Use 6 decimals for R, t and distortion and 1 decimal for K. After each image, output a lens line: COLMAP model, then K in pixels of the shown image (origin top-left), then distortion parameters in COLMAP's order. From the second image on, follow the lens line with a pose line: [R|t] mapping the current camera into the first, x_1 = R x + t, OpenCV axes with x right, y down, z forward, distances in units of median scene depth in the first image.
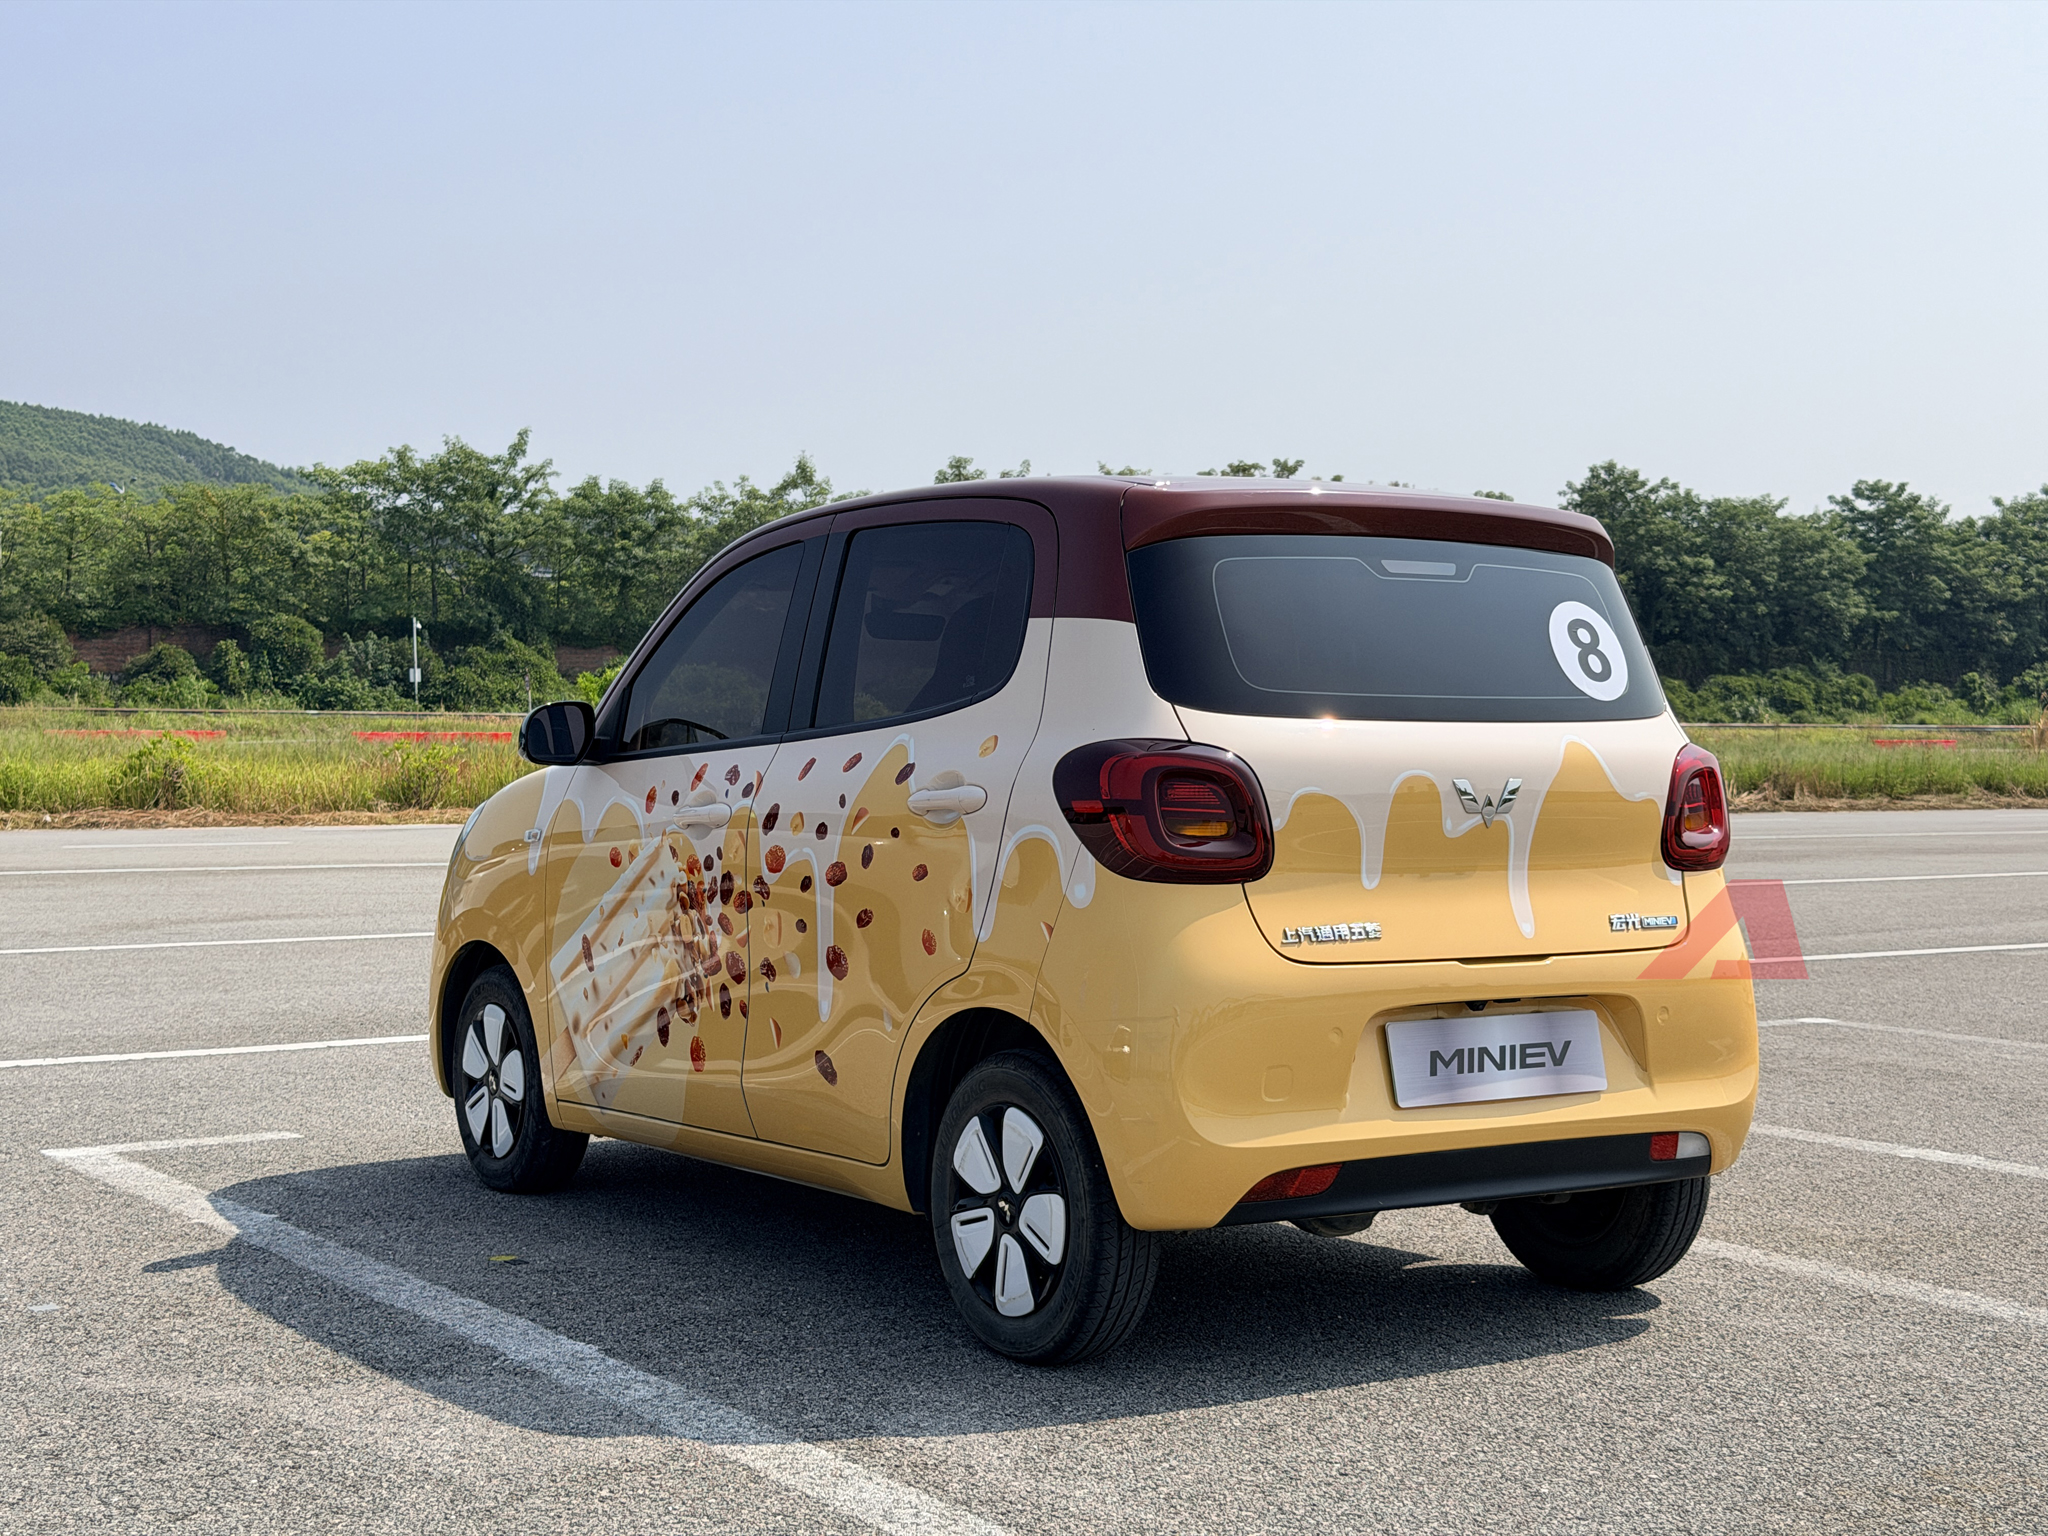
lens RADIAL K [[2863.9, 0, 1030.7], [0, 2863.9, 765.2], [0, 0, 1]] dist [0.138017, -0.049789]
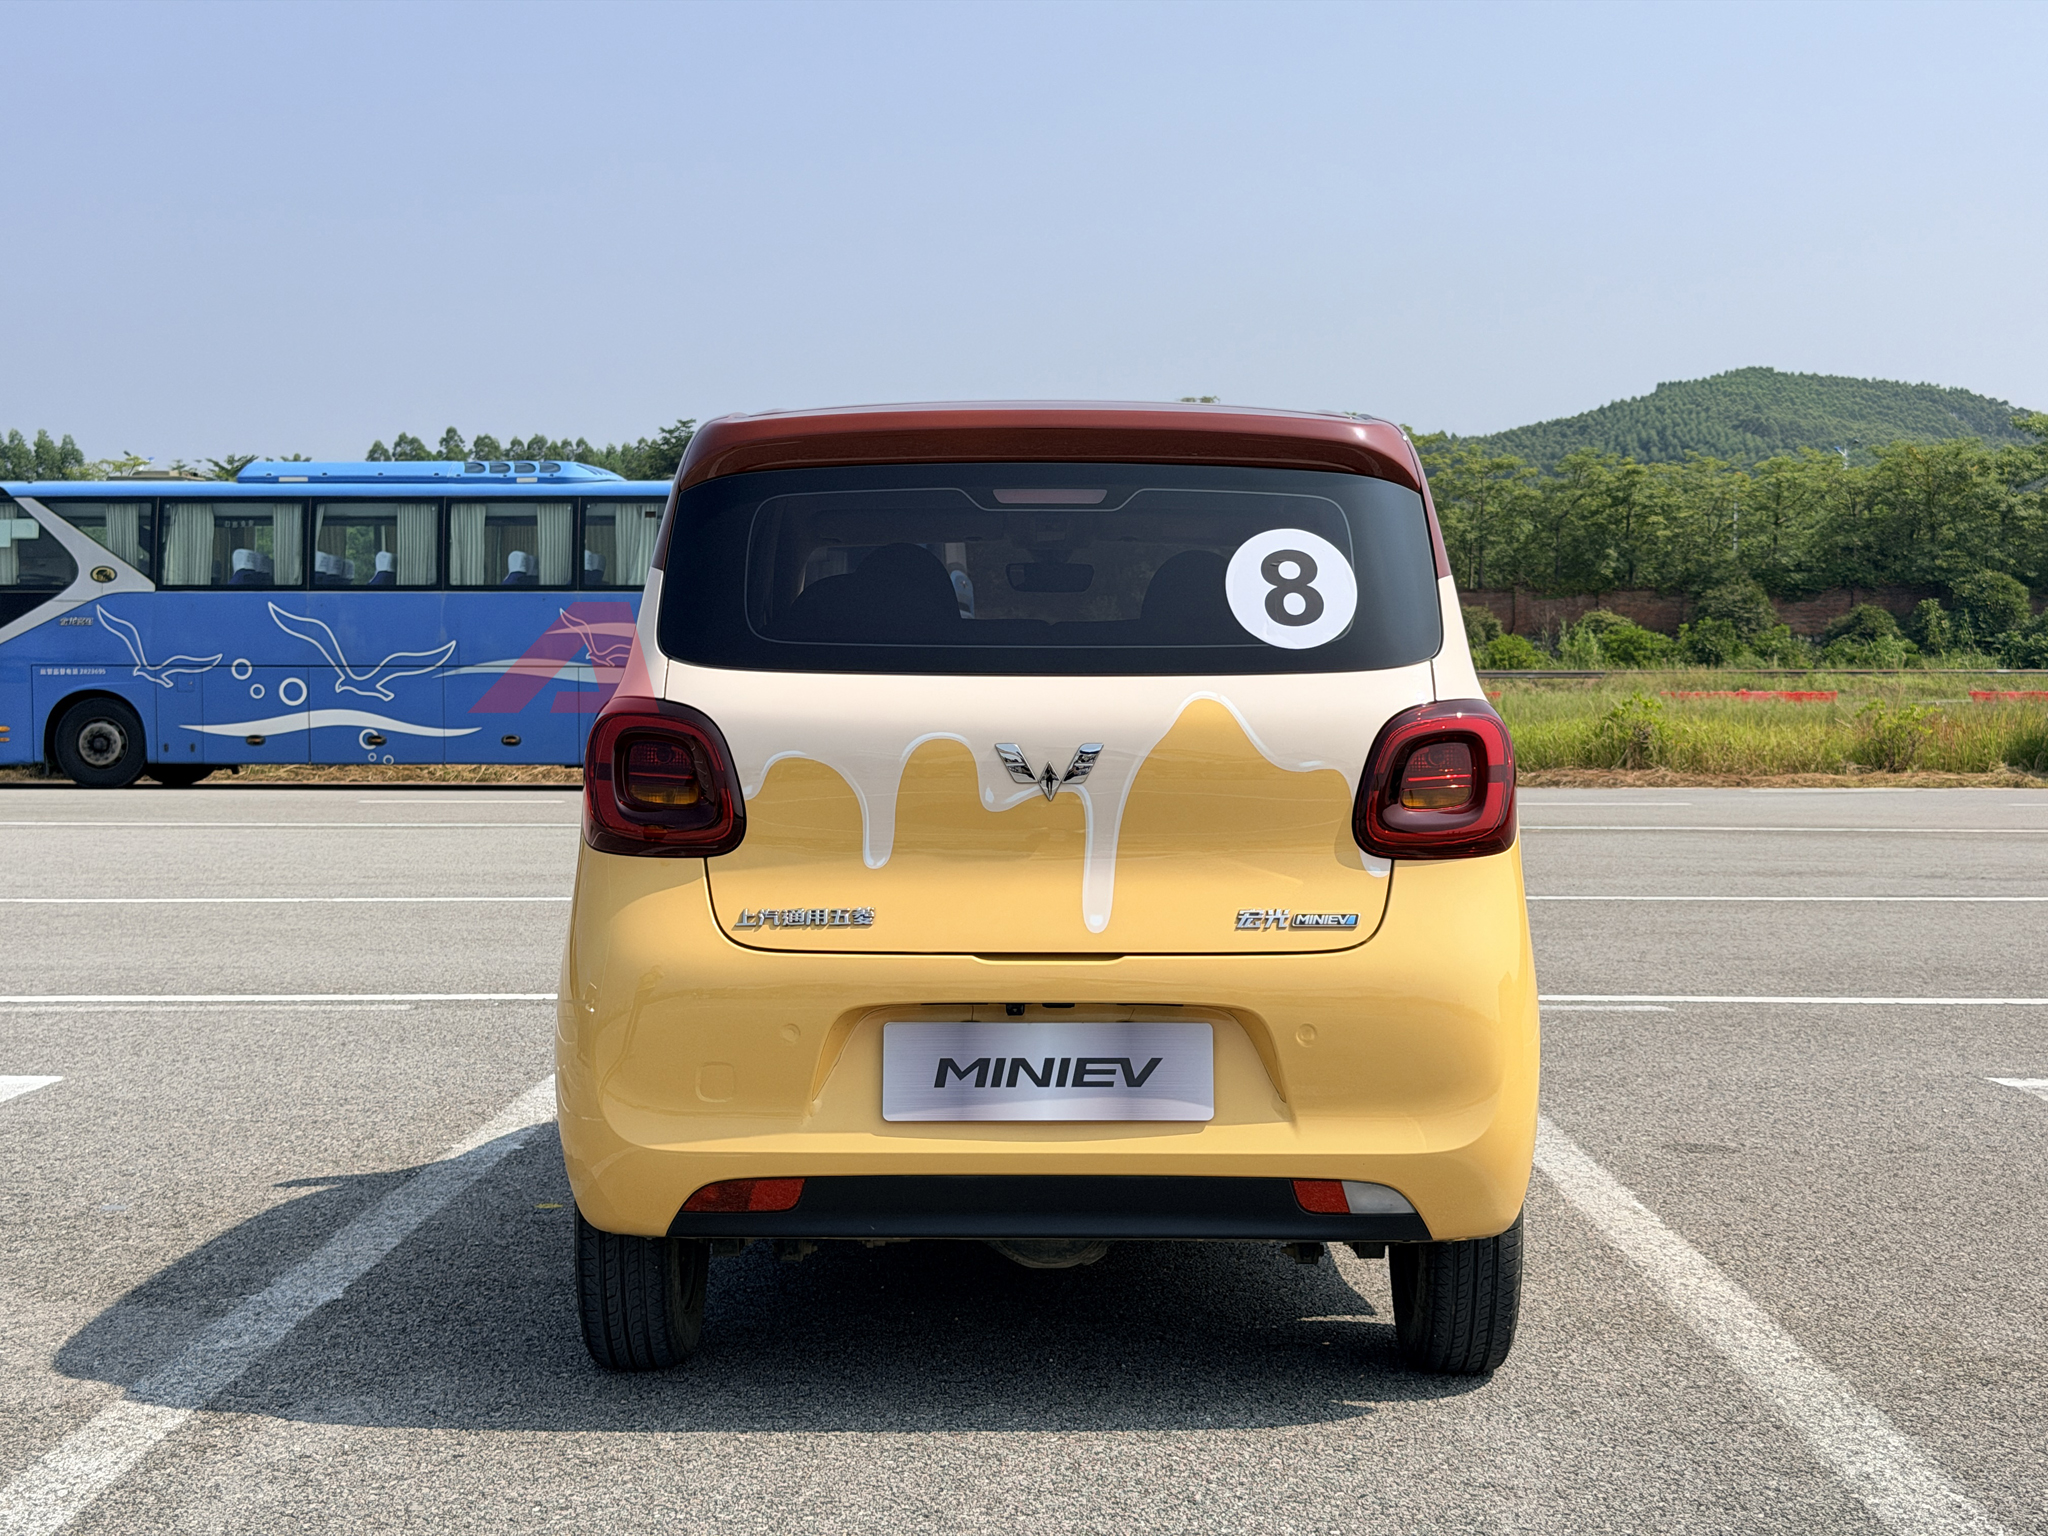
lens RADIAL K [[2863.9, 0, 1030.7], [0, 2863.9, 765.2], [0, 0, 1]] dist [0.138017, -0.049789]
pose [[0.830135, 0.010534, -0.557463, 0.507311], [-0.003001, 0.999891, 0.014426, -0.000783], [0.557555, -0.010302, 0.830076, 0.239182]]
